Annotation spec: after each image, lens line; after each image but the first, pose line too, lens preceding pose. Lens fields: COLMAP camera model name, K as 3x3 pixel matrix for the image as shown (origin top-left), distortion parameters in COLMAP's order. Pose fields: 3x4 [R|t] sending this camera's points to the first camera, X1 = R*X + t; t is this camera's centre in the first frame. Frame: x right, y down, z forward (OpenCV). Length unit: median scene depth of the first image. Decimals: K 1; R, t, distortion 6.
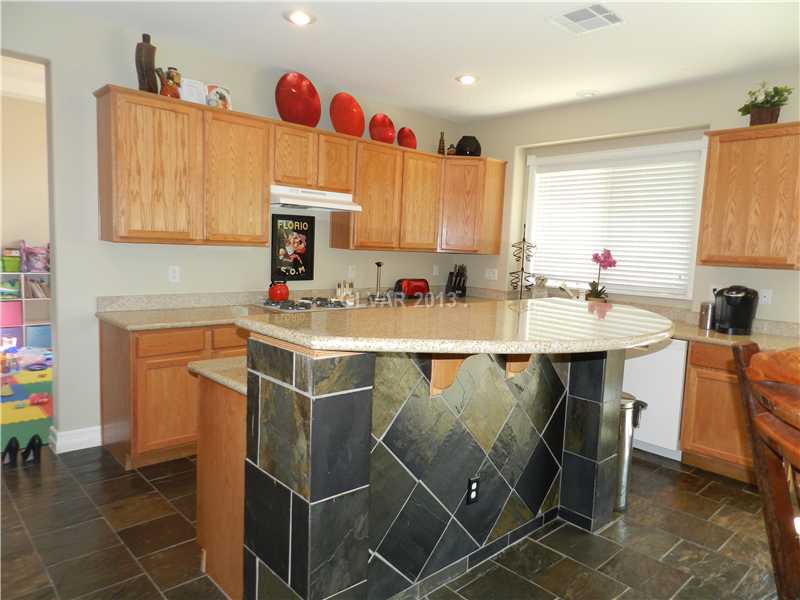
lens RADIAL K [[546.6, 0, 400.0], [0, 546.6, 300.0], [0, 0, 1]] dist [0.024637, -0.000185]
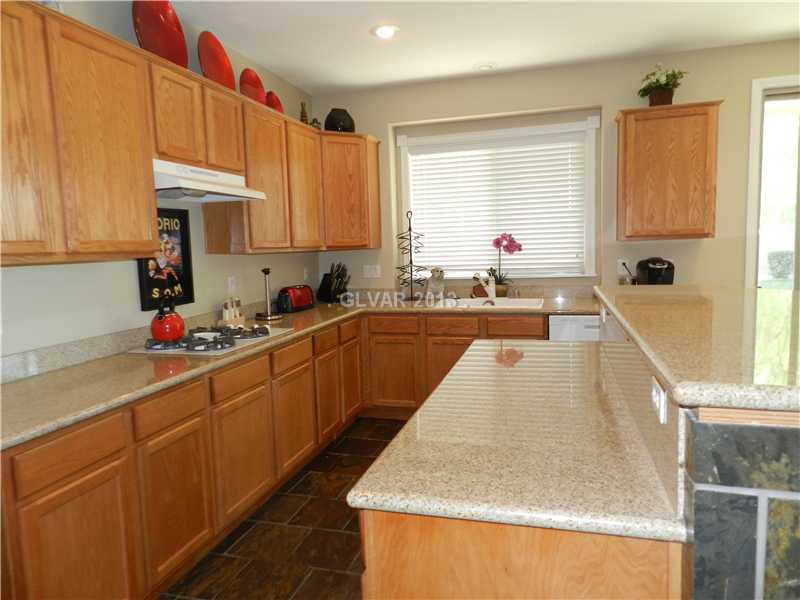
lens RADIAL K [[546.6, 0, 400.0], [0, 546.6, 300.0], [0, 0, 1]] dist [0.024637, -0.000185]
pose [[0.855766, -0.120124, 0.503224, -0.293078], [0.118134, 0.992345, 0.035986, -0.034742], [-0.503695, 0.028652, 0.863406, 0.283364]]
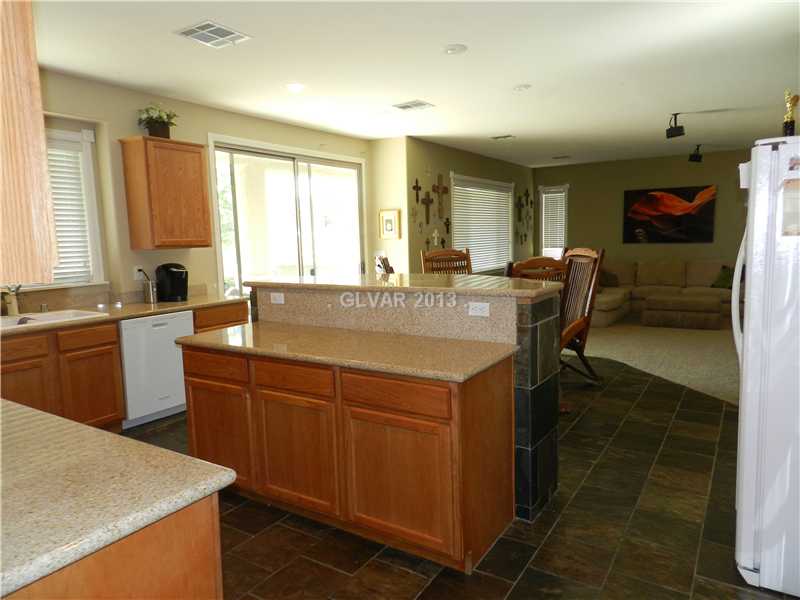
lens RADIAL K [[546.6, 0, 400.0], [0, 546.6, 300.0], [0, 0, 1]] dist [0.024637, -0.000185]
pose [[-0.241076, -0.147997, 0.959156, -0.624042], [0.113670, 0.977196, 0.179351, -0.093543], [-0.963827, 0.152264, -0.218755, 0.657427]]
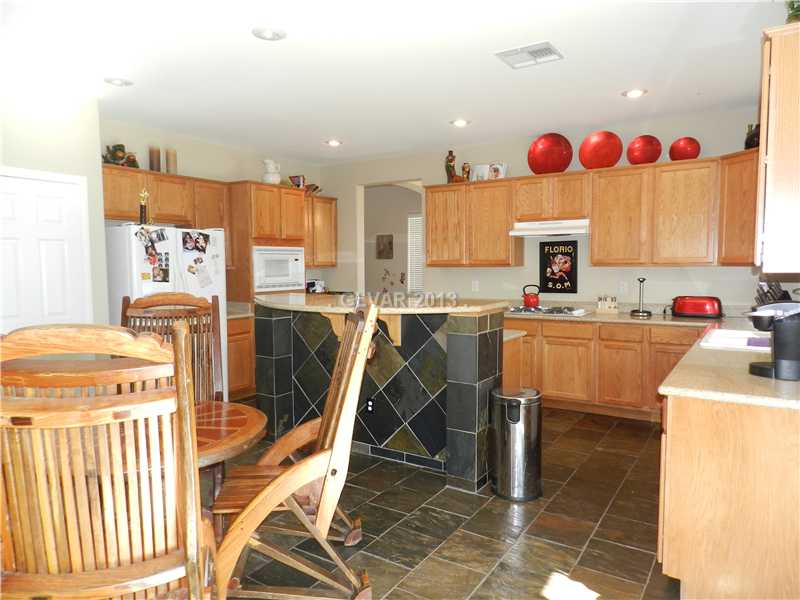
lens RADIAL K [[546.6, 0, 400.0], [0, 546.6, 300.0], [0, 0, 1]] dist [0.024637, -0.000185]
pose [[0.231070, 0.021172, -0.972707, 0.948870], [-0.081374, 0.996681, 0.002363, 0.006872], [0.969528, 0.078606, 0.232026, 0.359737]]
